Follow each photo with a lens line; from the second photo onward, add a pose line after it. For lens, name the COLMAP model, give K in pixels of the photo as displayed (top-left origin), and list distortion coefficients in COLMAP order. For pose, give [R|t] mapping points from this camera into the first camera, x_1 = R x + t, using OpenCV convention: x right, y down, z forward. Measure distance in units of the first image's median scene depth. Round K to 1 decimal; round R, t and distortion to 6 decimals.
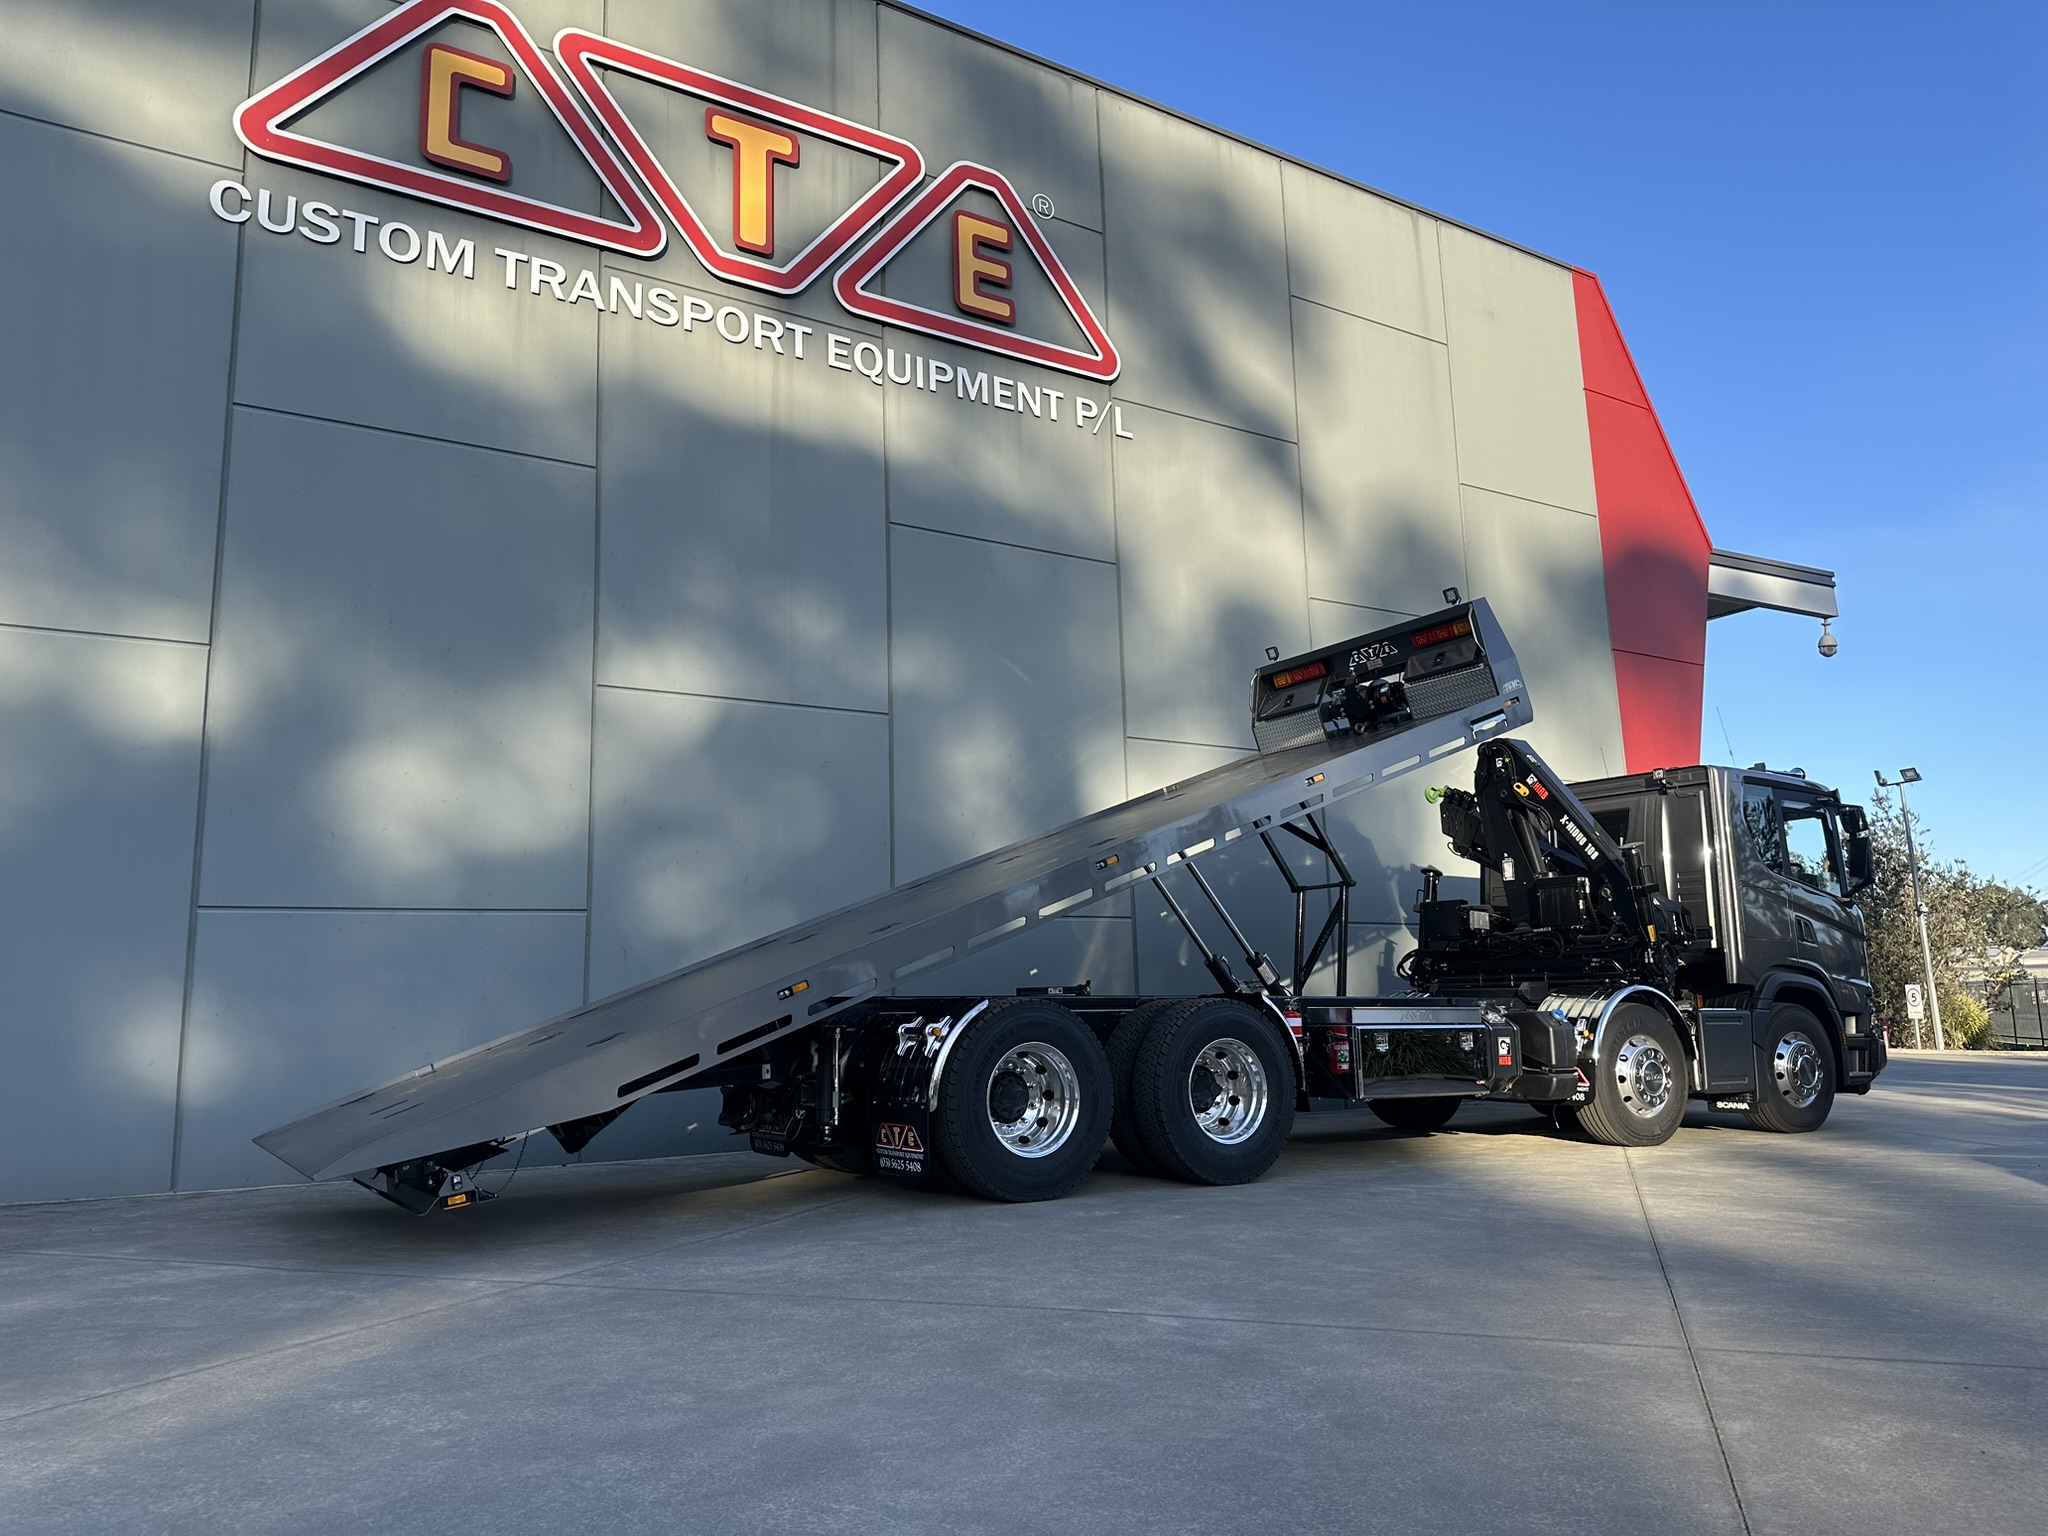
lens RADIAL K [[1431.1, 0, 1039.8], [0, 1431.1, 772.2], [0, 0, 1]] dist [0.027429, -0.050507]
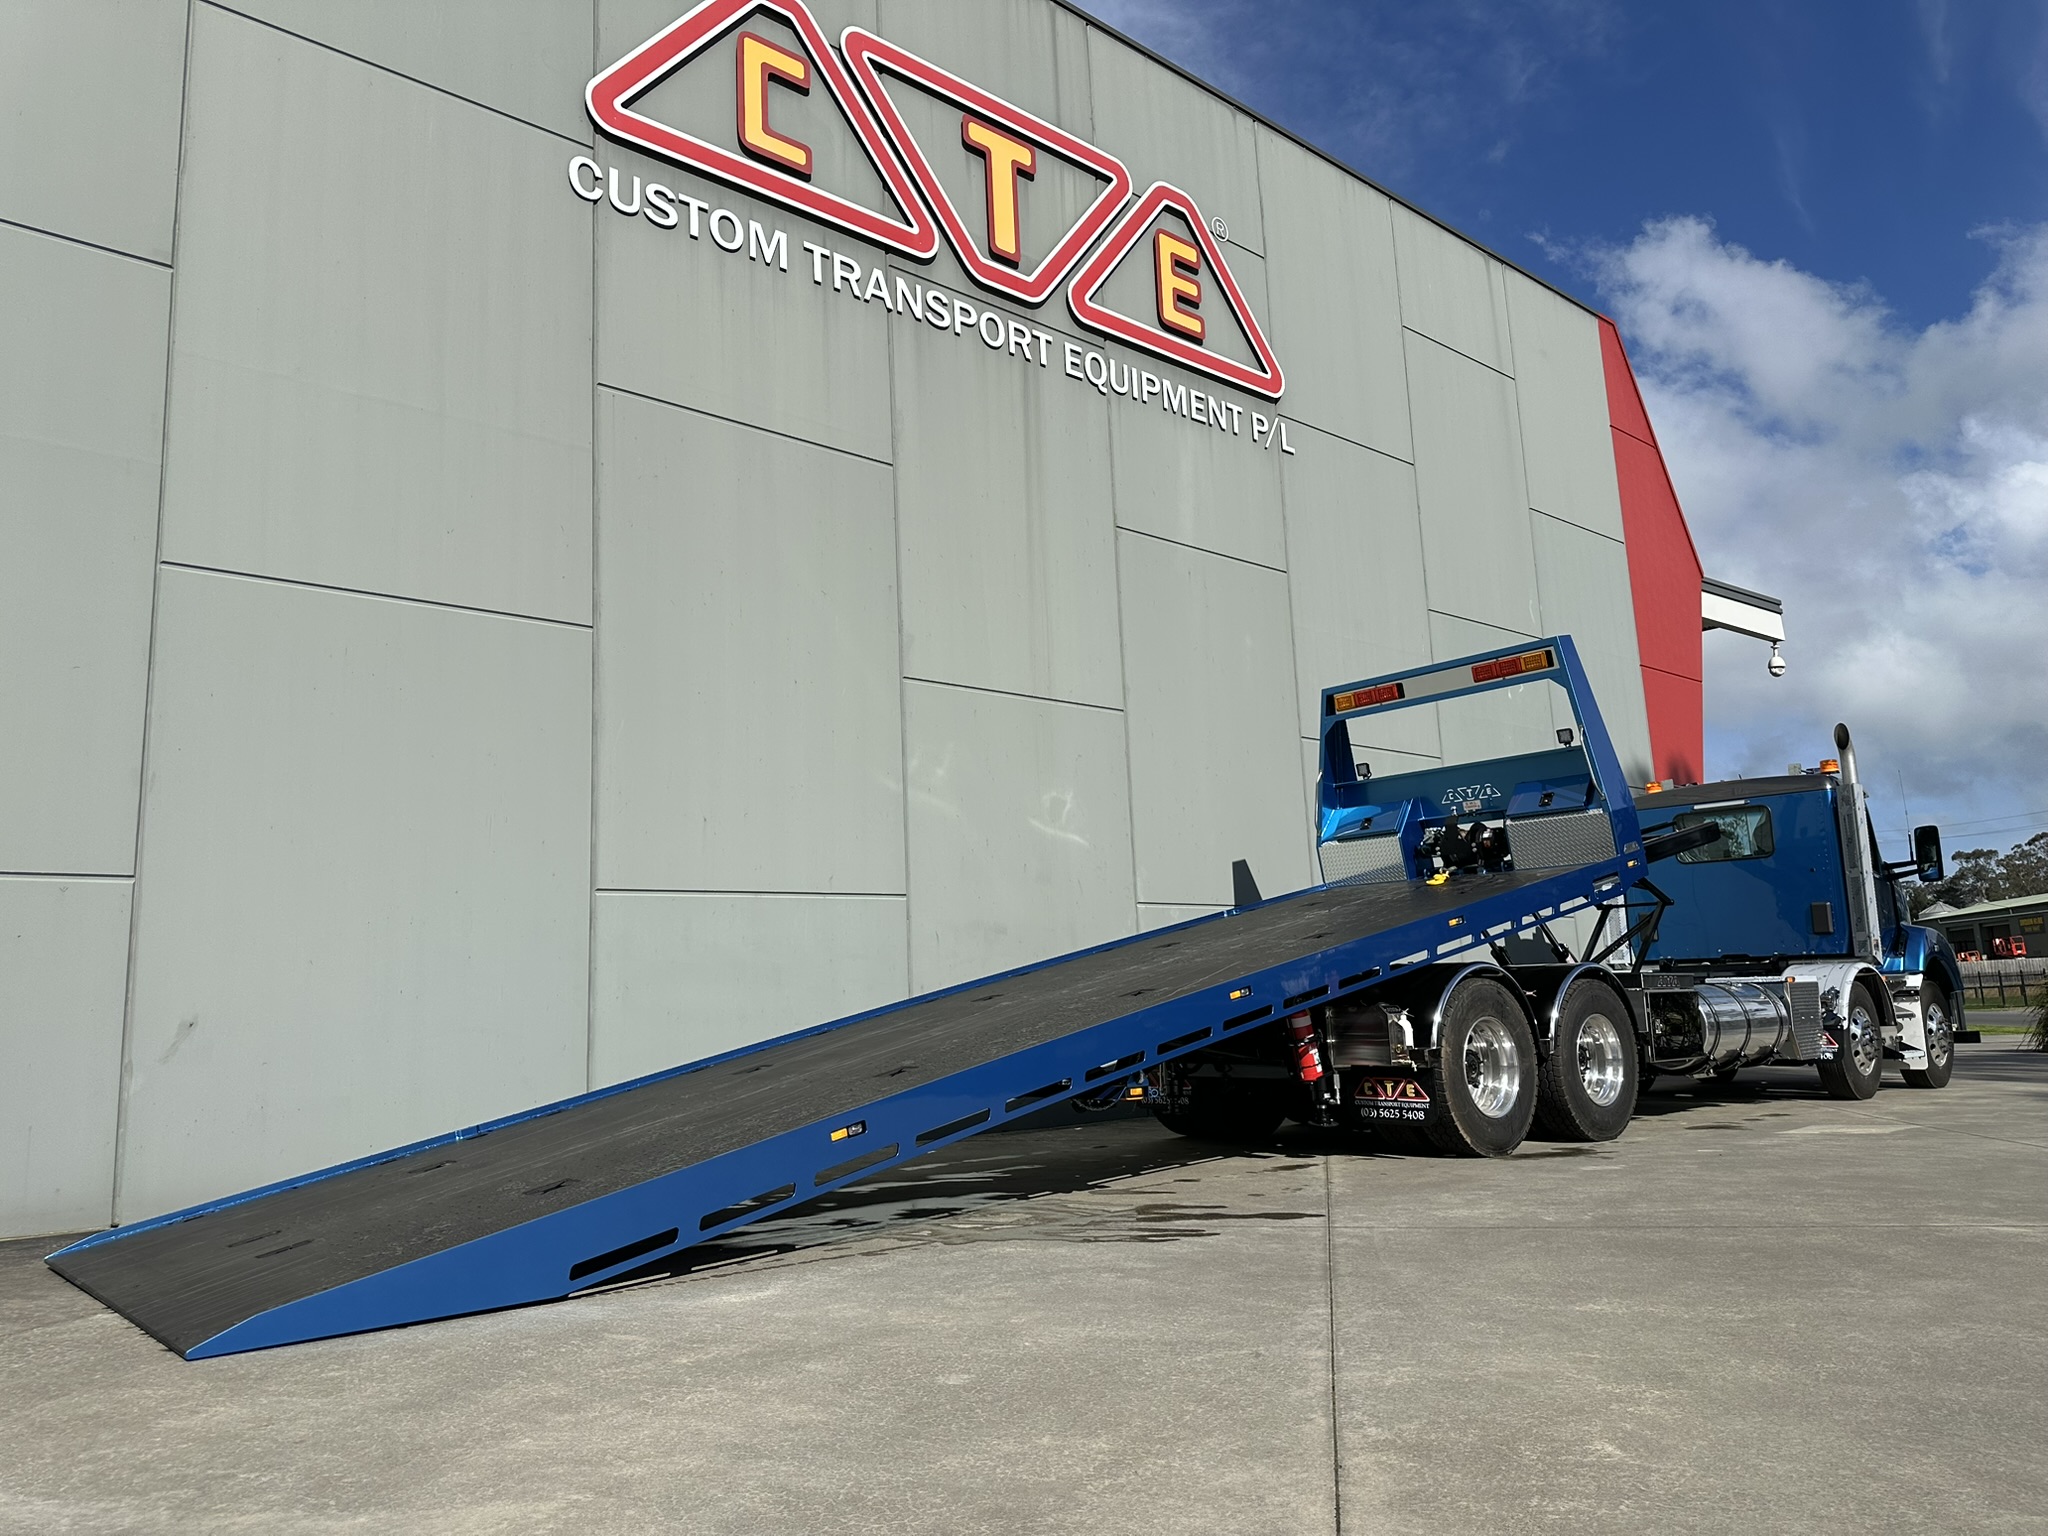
lens RADIAL K [[1431.1, 0, 1022.2], [0, 1431.1, 774.8], [0, 0, 1]] dist [0.027429, -0.050507]
pose [[0.988878, 0.017126, 0.147740, -0.322169], [-0.017848, 0.999834, 0.003562, 0.004695], [-0.147654, -0.006160, 0.989020, -0.024279]]
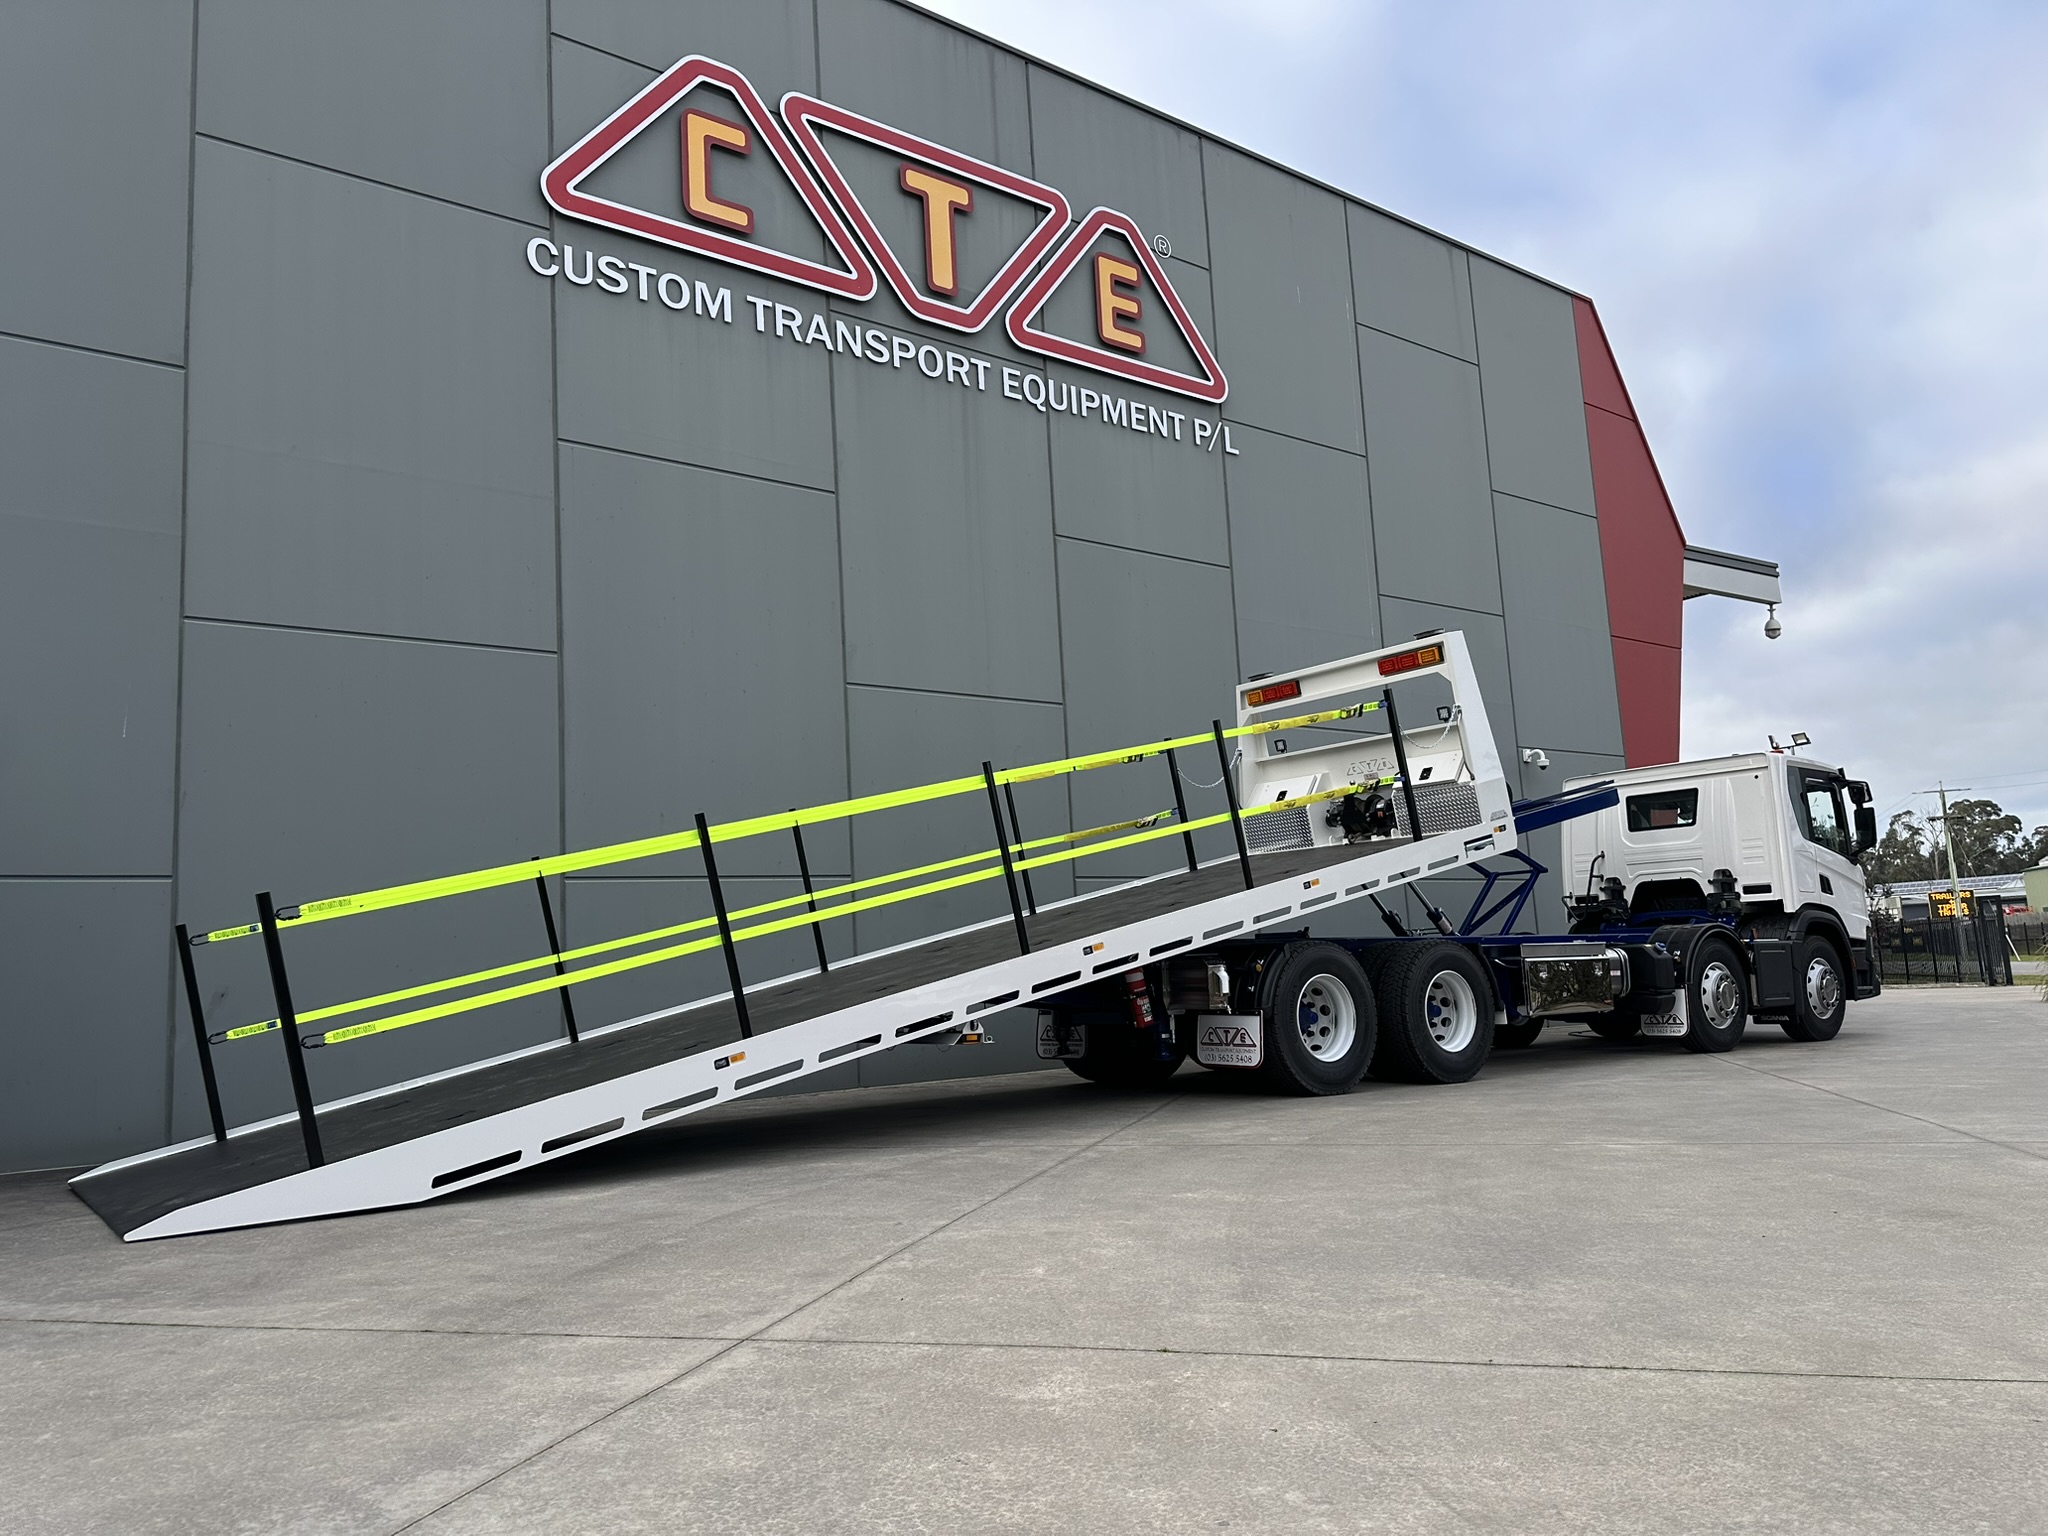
lens RADIAL K [[1431.1, 0, 1021.5], [0, 1431.1, 795.4], [0, 0, 1]] dist [0.027429, -0.050507]
pose [[0.996690, -0.010053, 0.080675, -0.225062], [0.006695, 0.999104, 0.041779, -0.014471], [-0.081023, -0.041100, 0.995864, -0.142087]]
